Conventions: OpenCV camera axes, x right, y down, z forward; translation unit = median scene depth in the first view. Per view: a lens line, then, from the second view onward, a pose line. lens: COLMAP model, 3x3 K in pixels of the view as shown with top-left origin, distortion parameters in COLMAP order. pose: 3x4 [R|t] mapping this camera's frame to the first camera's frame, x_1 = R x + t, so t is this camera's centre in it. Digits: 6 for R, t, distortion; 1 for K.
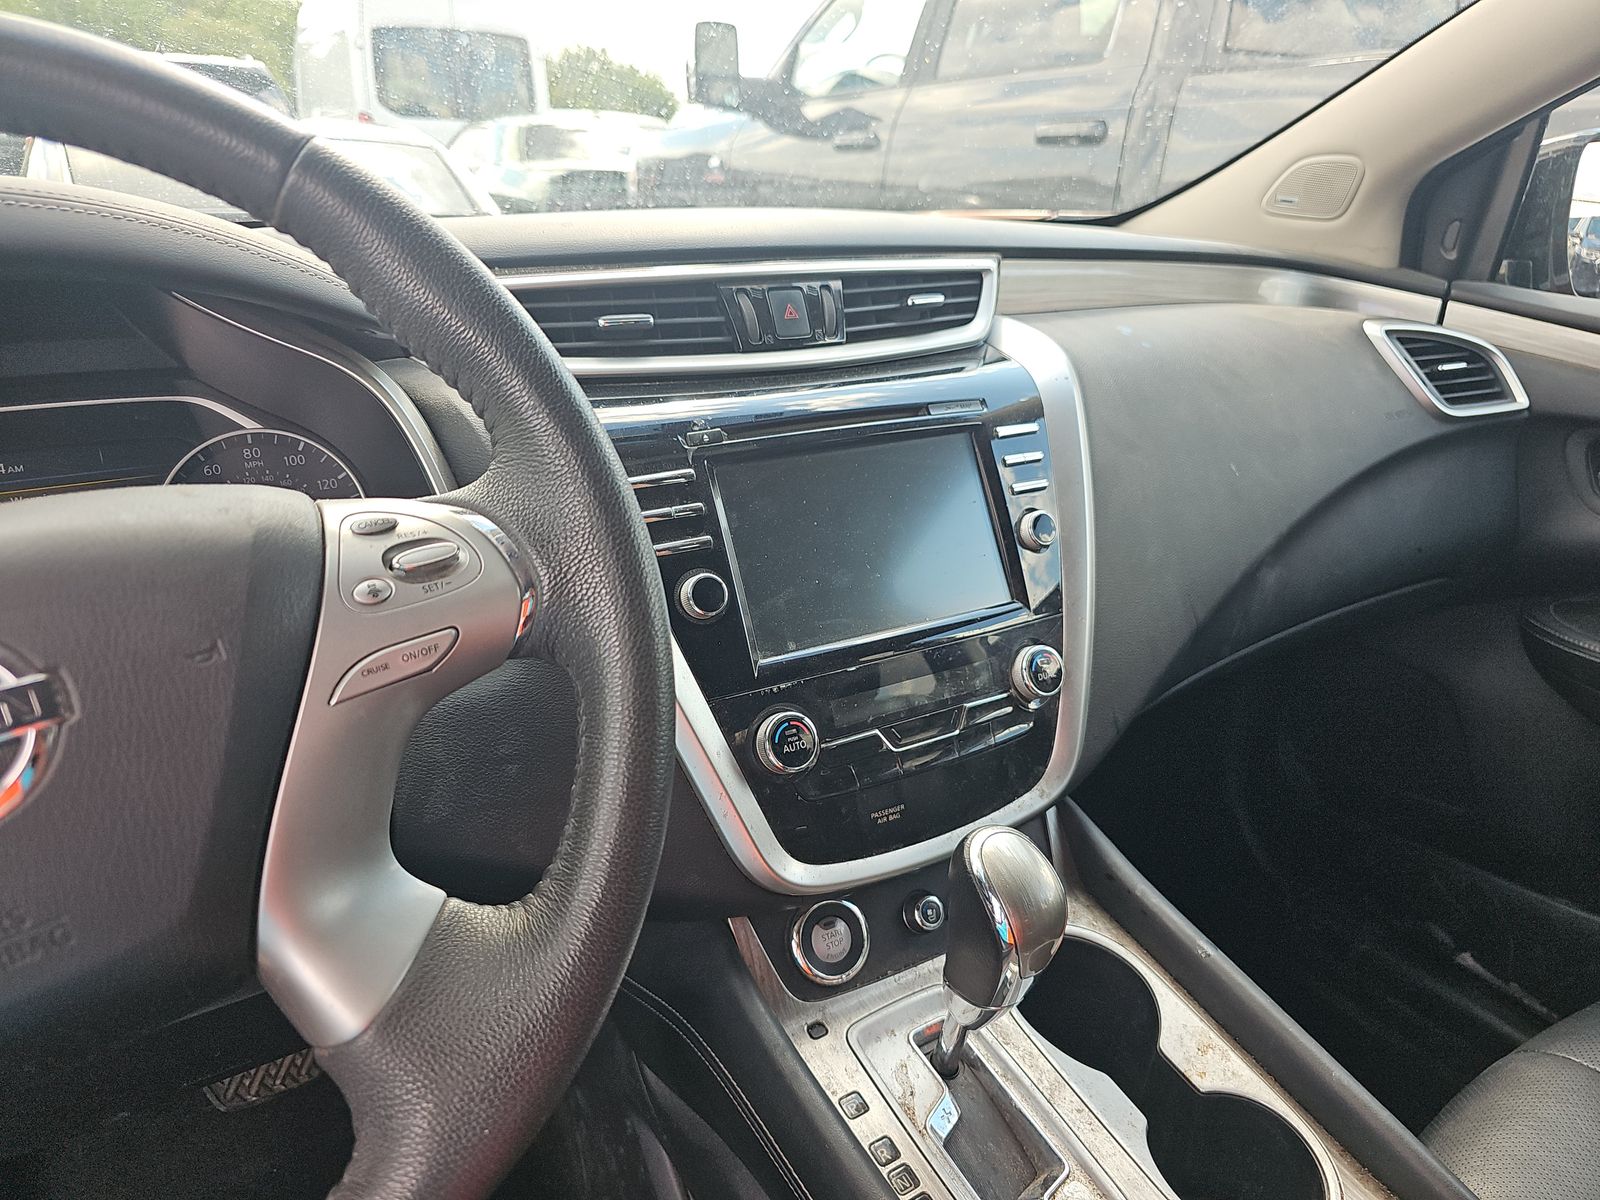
lens RADIAL K [[1030.0, 0, 800.0], [0, 1030.0, 600.0], [0, 0, 1]] dist [0.090907, -0.128012]
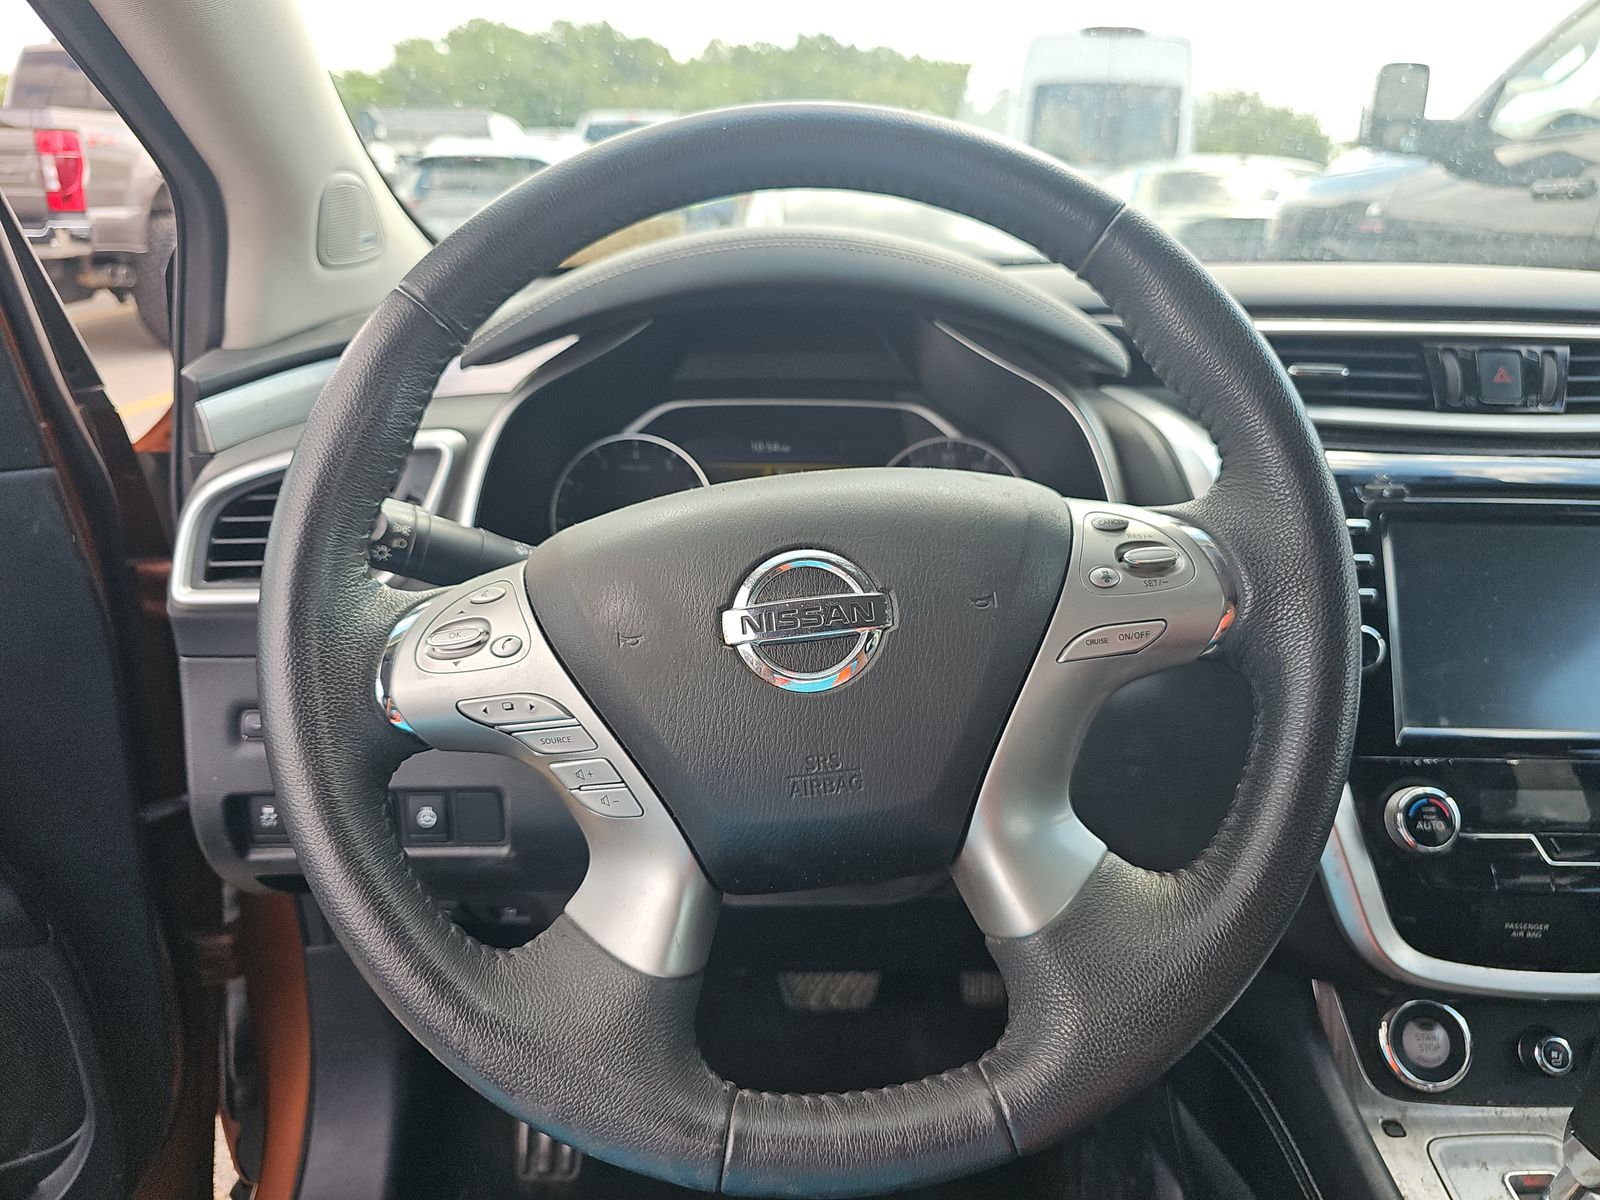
lens RADIAL K [[1094.1, 0, 800.0], [0, 1094.1, 600.0], [0, 0, 1]] dist [0.010783, -0.010372]
pose [[0.874737, 0.177545, -0.450902, -0.090553], [-0.199378, 0.979922, -0.000940, 0.053856], [0.441682, 0.090722, 0.892573, -0.163077]]
